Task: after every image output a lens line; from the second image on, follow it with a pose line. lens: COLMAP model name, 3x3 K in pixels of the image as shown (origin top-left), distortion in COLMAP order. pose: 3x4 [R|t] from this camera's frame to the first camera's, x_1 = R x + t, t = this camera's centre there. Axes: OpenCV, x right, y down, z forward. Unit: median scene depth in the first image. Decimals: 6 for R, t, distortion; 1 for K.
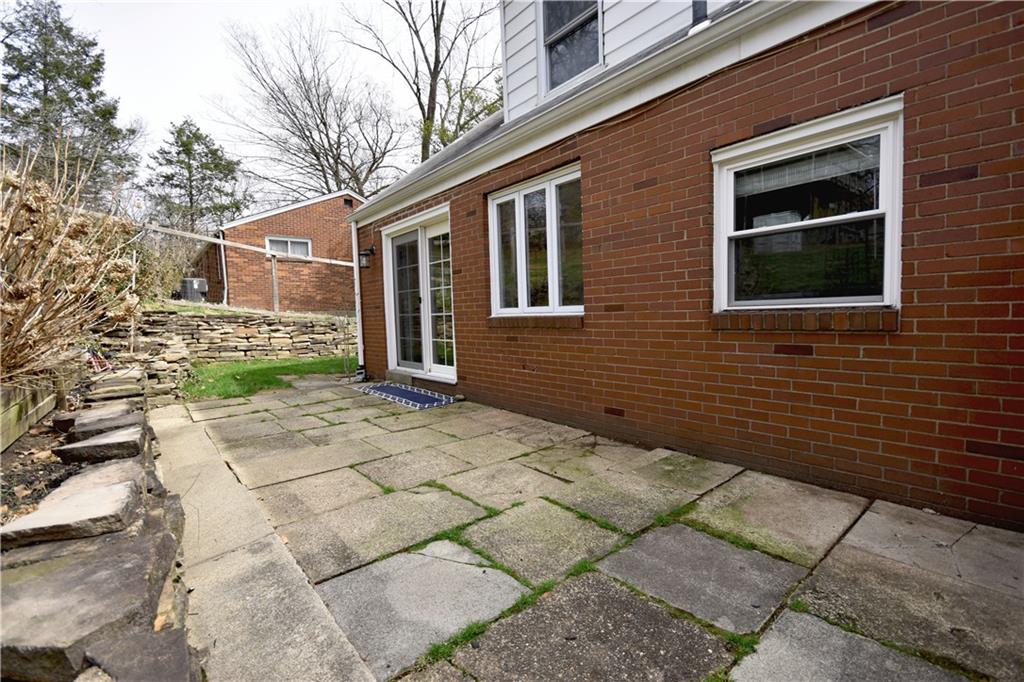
lens RADIAL K [[450.5, 0, 512.0], [0, 450.5, 341.0], [0, 0, 1]] dist [0.006661, -0.012380]
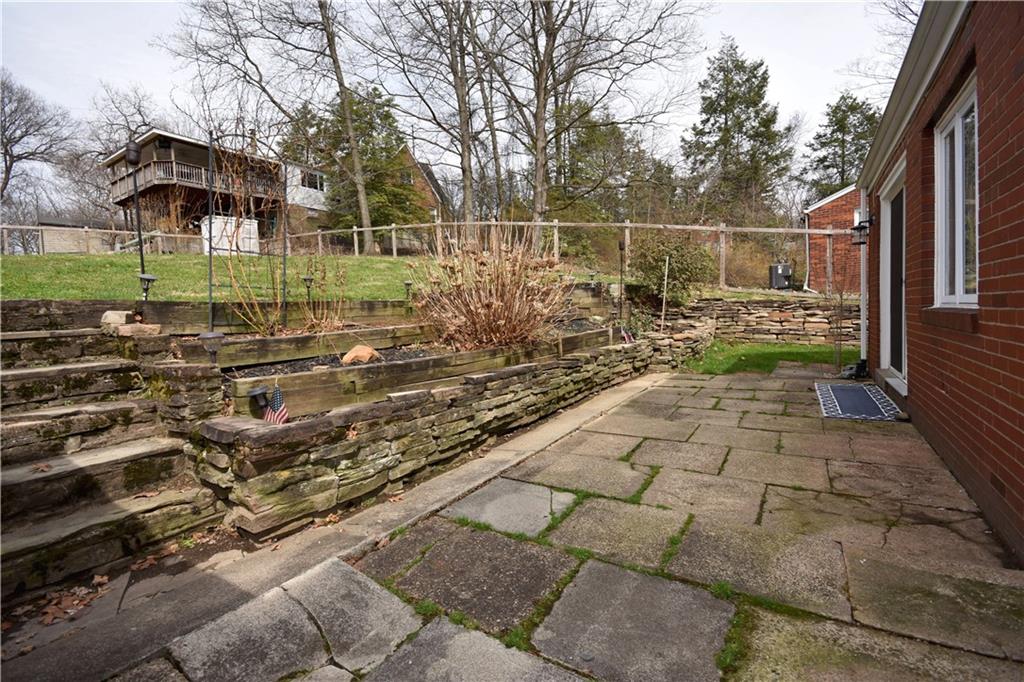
lens RADIAL K [[450.5, 0, 512.0], [0, 450.5, 341.0], [0, 0, 1]] dist [0.006661, -0.012380]
pose [[0.287823, 0.070123, -0.955113, 0.384373], [-0.021263, 0.997538, 0.066830, -0.031394], [0.957448, 0.001073, 0.288605, 0.173675]]
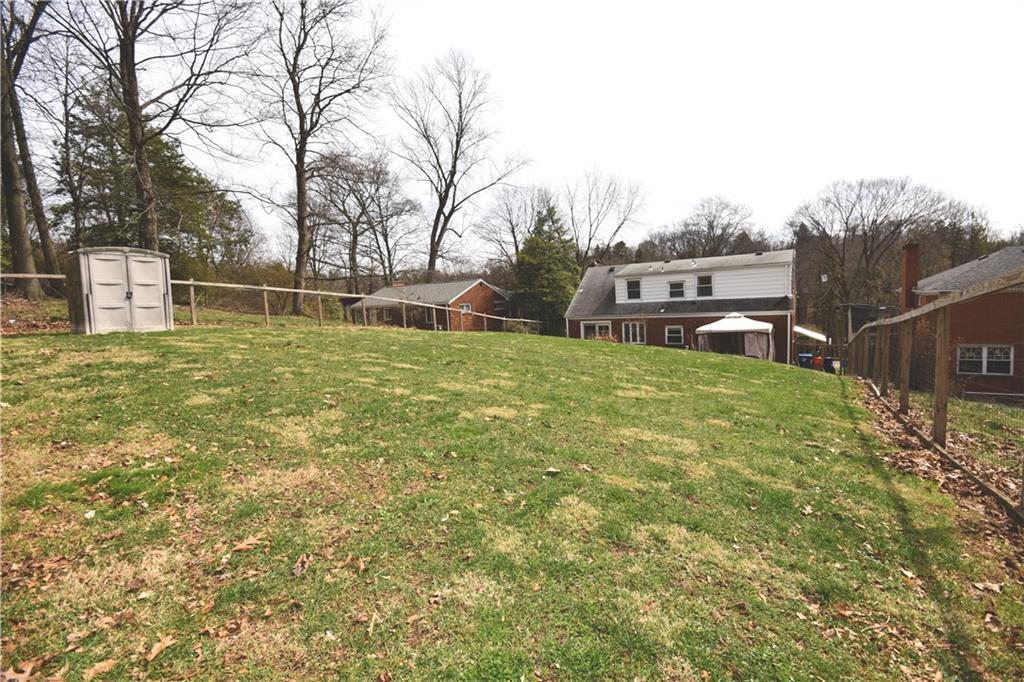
lens RADIAL K [[450.5, 0, 512.0], [0, 450.5, 341.0], [0, 0, 1]] dist [0.006661, -0.012380]
pose [[0.951756, -0.047725, 0.303122, -2.607426], [0.041638, 0.998781, 0.026515, -0.249679], [-0.304018, -0.012614, 0.952583, -3.320253]]
